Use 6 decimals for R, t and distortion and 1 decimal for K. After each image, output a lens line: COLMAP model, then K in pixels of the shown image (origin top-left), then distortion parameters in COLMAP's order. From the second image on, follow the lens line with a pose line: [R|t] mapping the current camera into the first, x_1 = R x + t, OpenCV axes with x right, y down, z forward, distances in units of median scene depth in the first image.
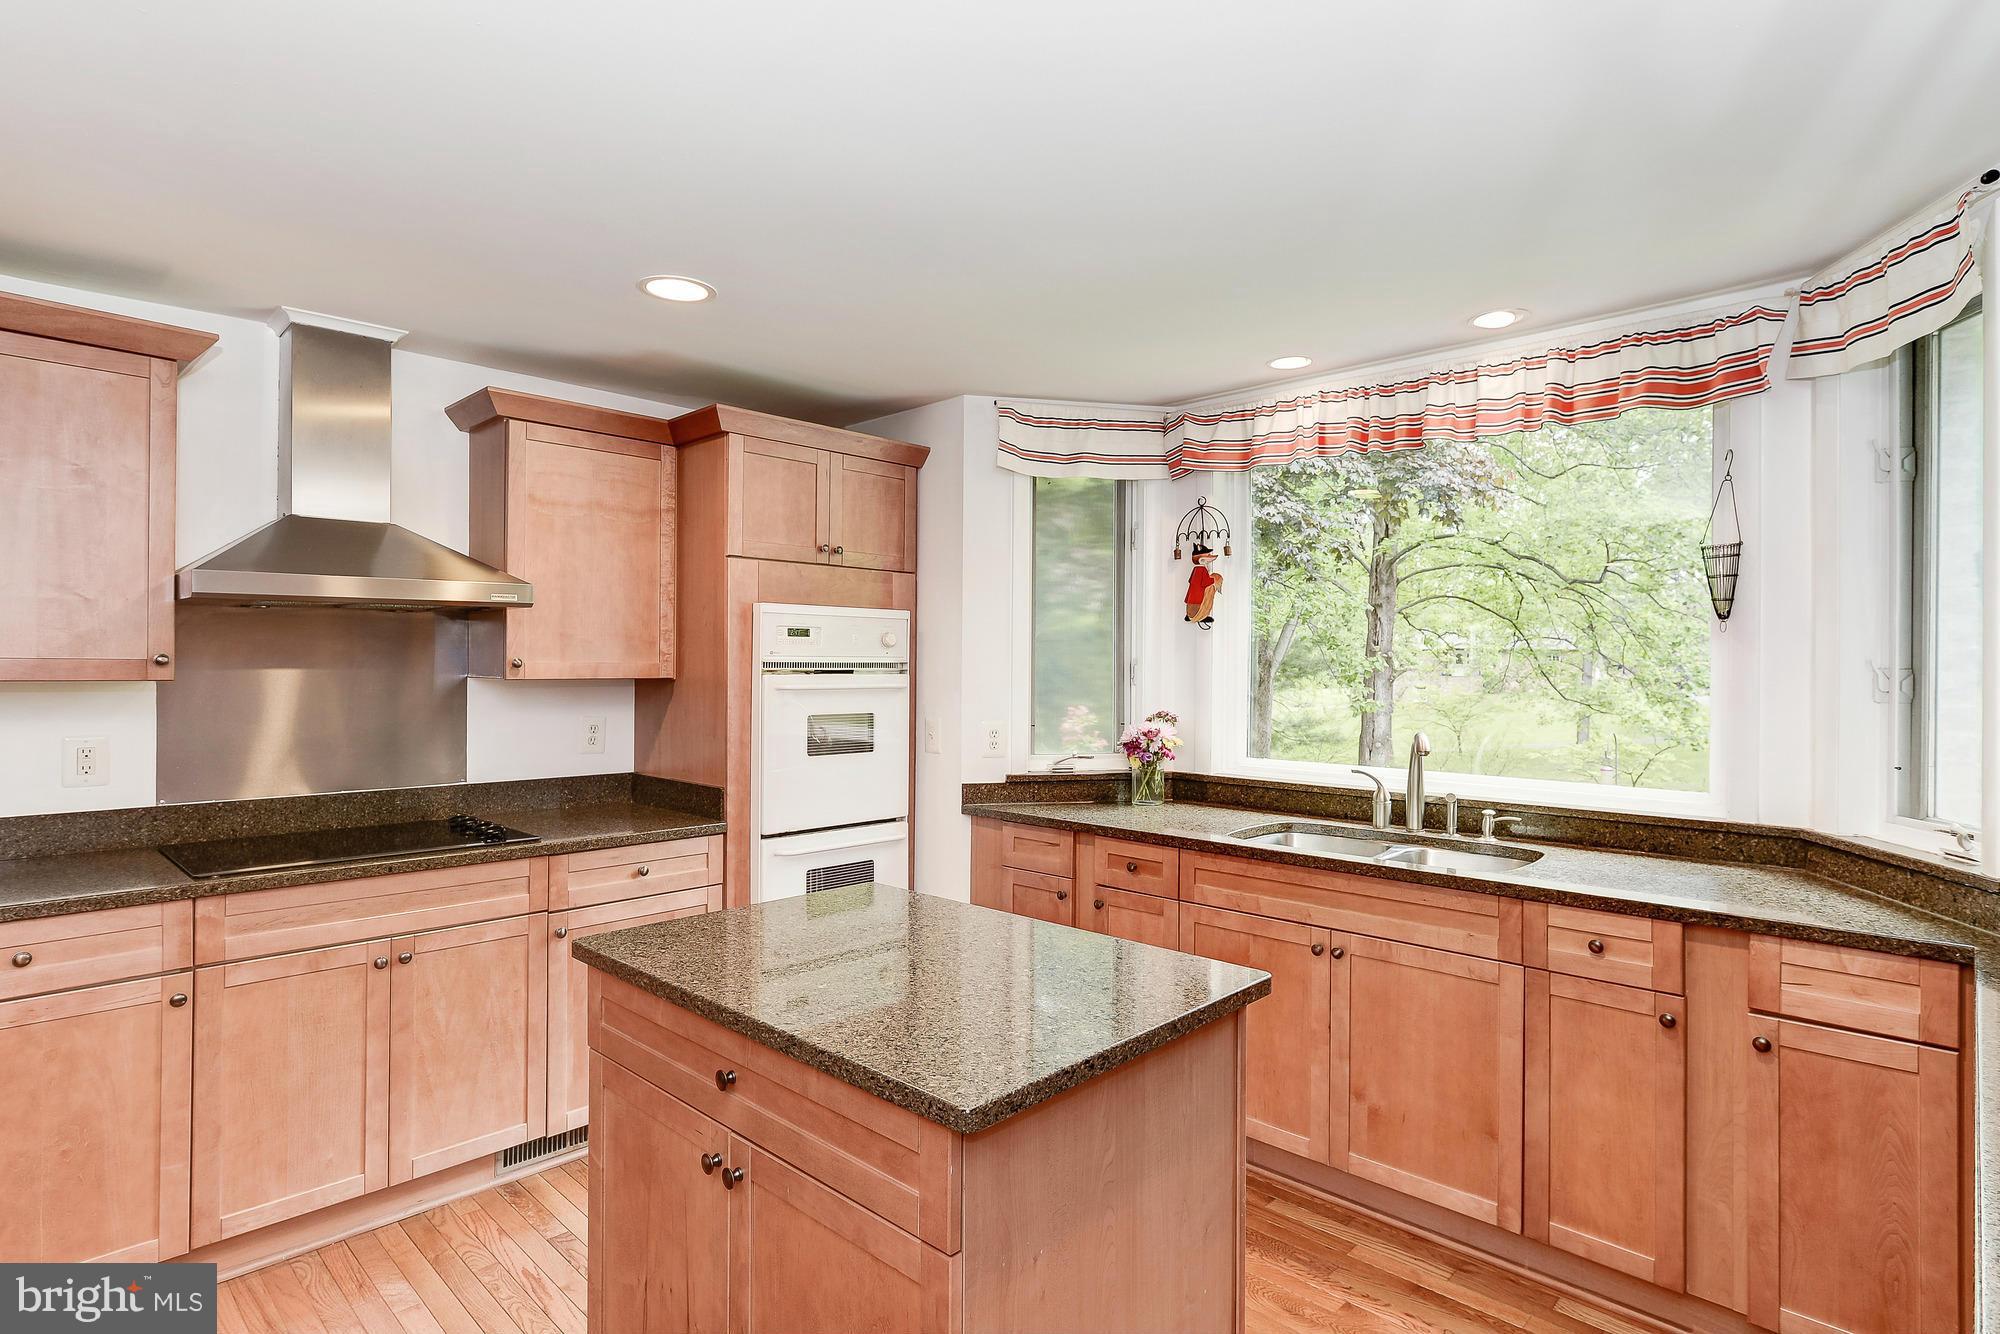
lens RADIAL K [[1019.4, 0, 991.7], [0, 1019.4, 662.4], [0, 0, 1]] dist [0.003208, -0.001266]
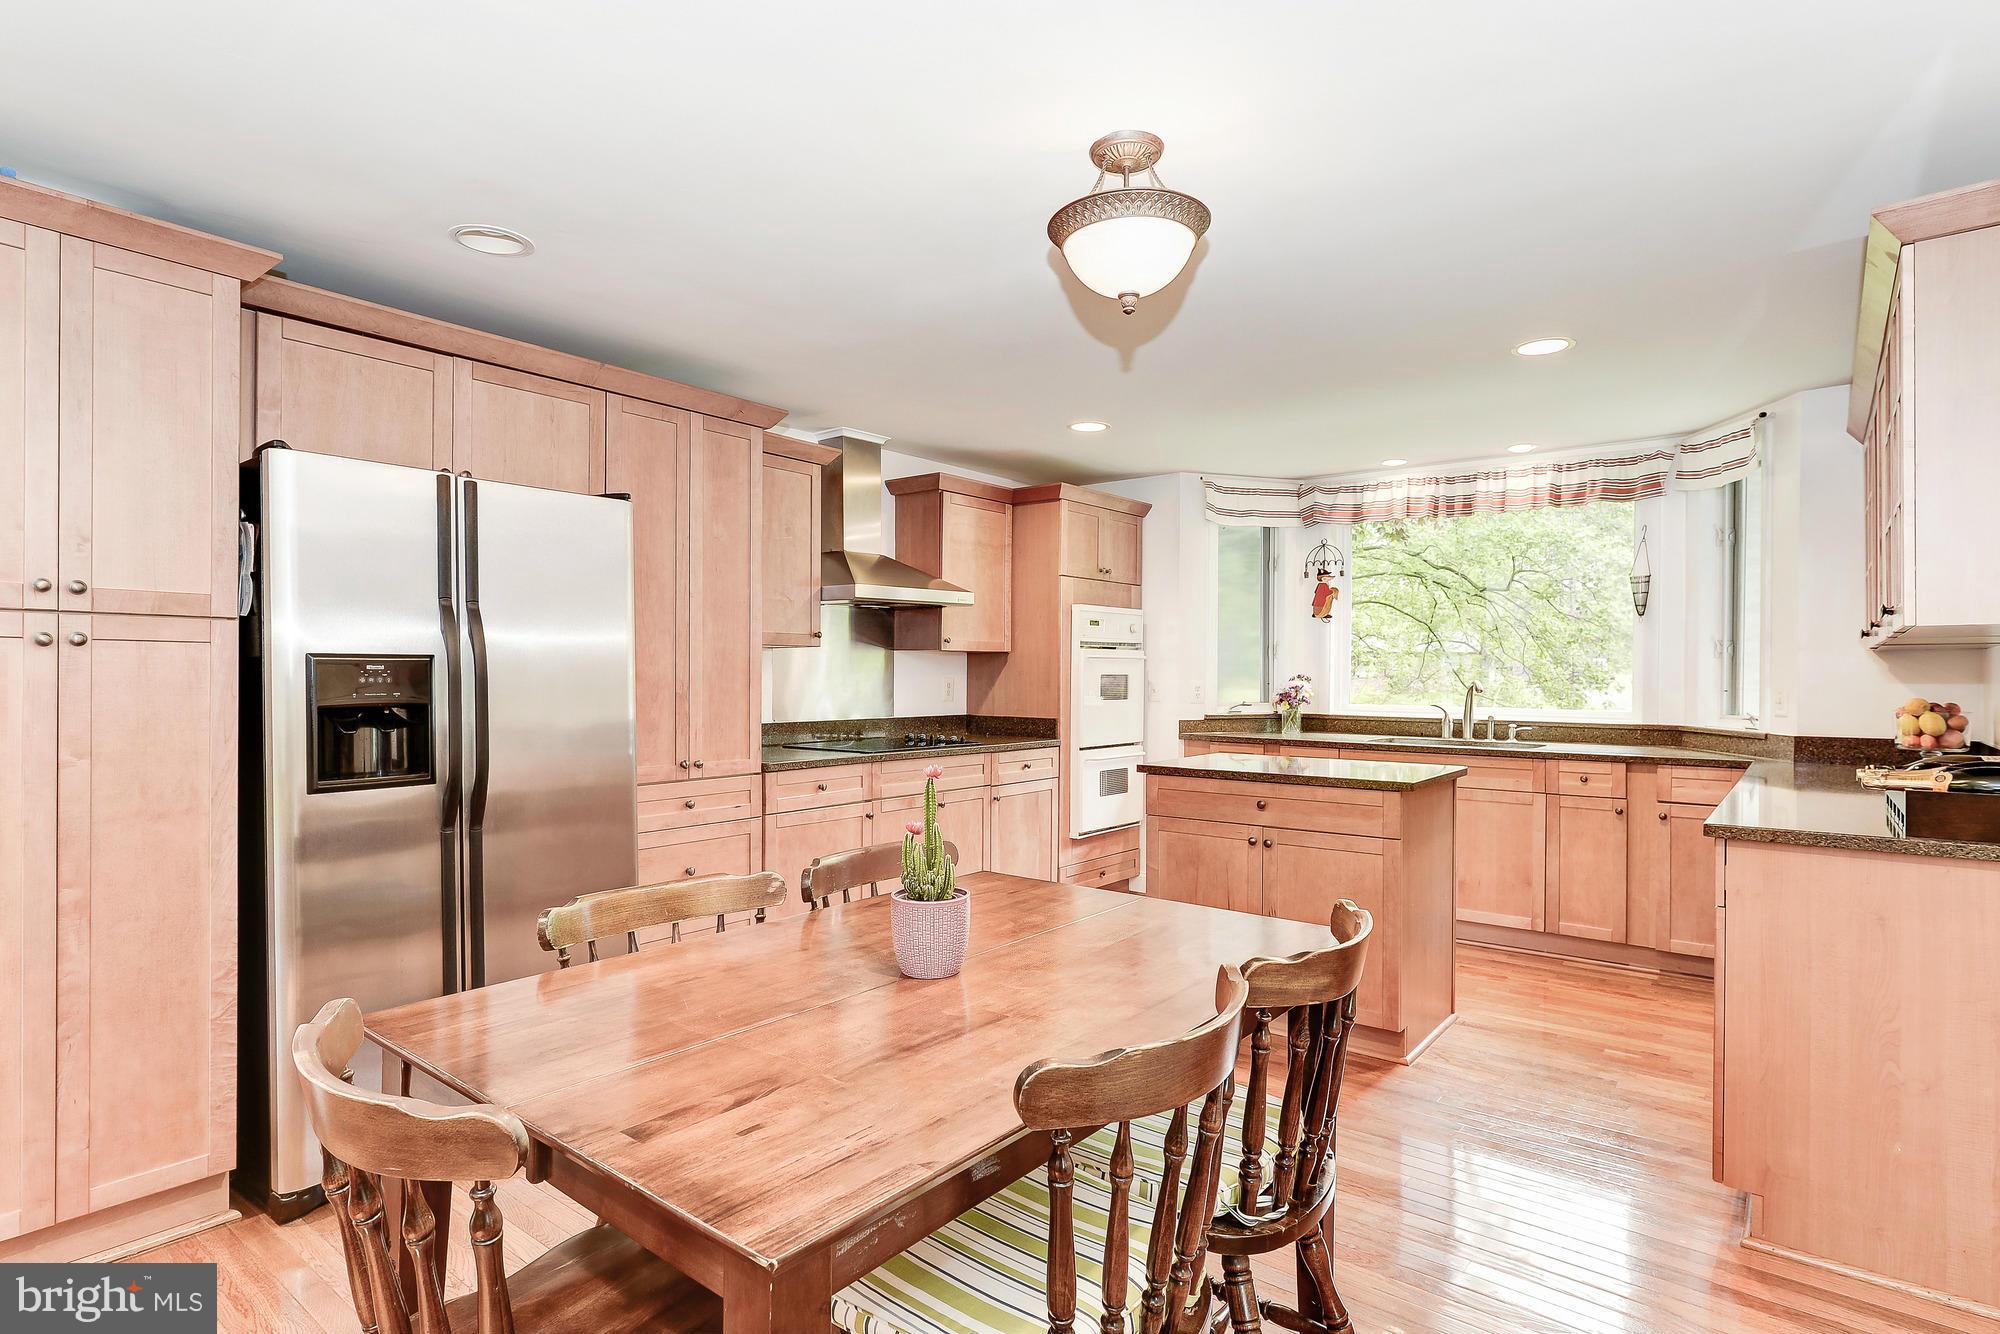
lens RADIAL K [[1019.4, 0, 1006.5], [0, 1019.4, 673.9], [0, 0, 1]] dist [0.003208, -0.001266]
pose [[0.995536, -0.000989, 0.094373, -0.500922], [0.000220, 0.999967, 0.008157, 0.039312], [-0.094378, -0.008100, 0.995503, -0.610583]]
